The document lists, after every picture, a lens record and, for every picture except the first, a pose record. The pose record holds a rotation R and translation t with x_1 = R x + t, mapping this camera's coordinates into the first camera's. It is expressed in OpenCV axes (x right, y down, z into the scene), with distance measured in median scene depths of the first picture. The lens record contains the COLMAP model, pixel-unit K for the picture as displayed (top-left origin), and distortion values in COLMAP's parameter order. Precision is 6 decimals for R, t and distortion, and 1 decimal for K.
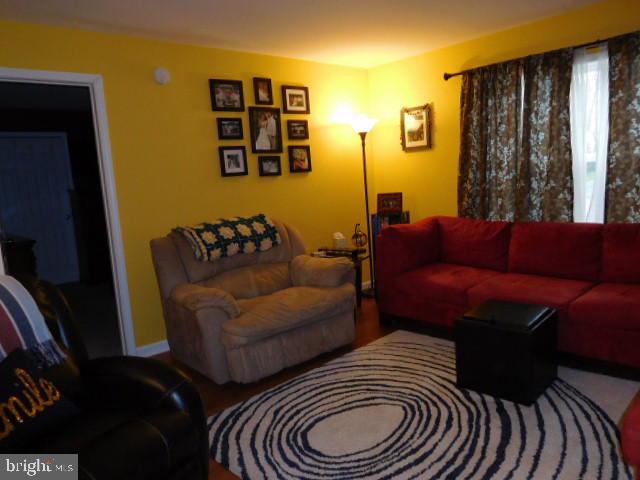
lens RADIAL K [[487.3, 0, 318.7], [0, 487.3, 238.9], [0, 0, 1]] dist [-0.006889, -0.000489]
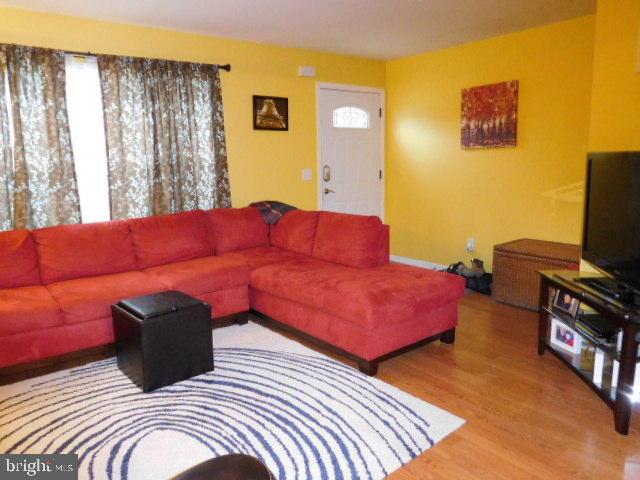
lens RADIAL K [[487.3, 0, 318.9], [0, 487.3, 241.0], [0, 0, 1]] dist [-0.006889, -0.000489]
pose [[0.056716, -0.105916, 0.992756, -0.521206], [0.140373, 0.985325, 0.097104, -0.029220], [-0.988473, 0.133849, 0.070751, 0.481483]]
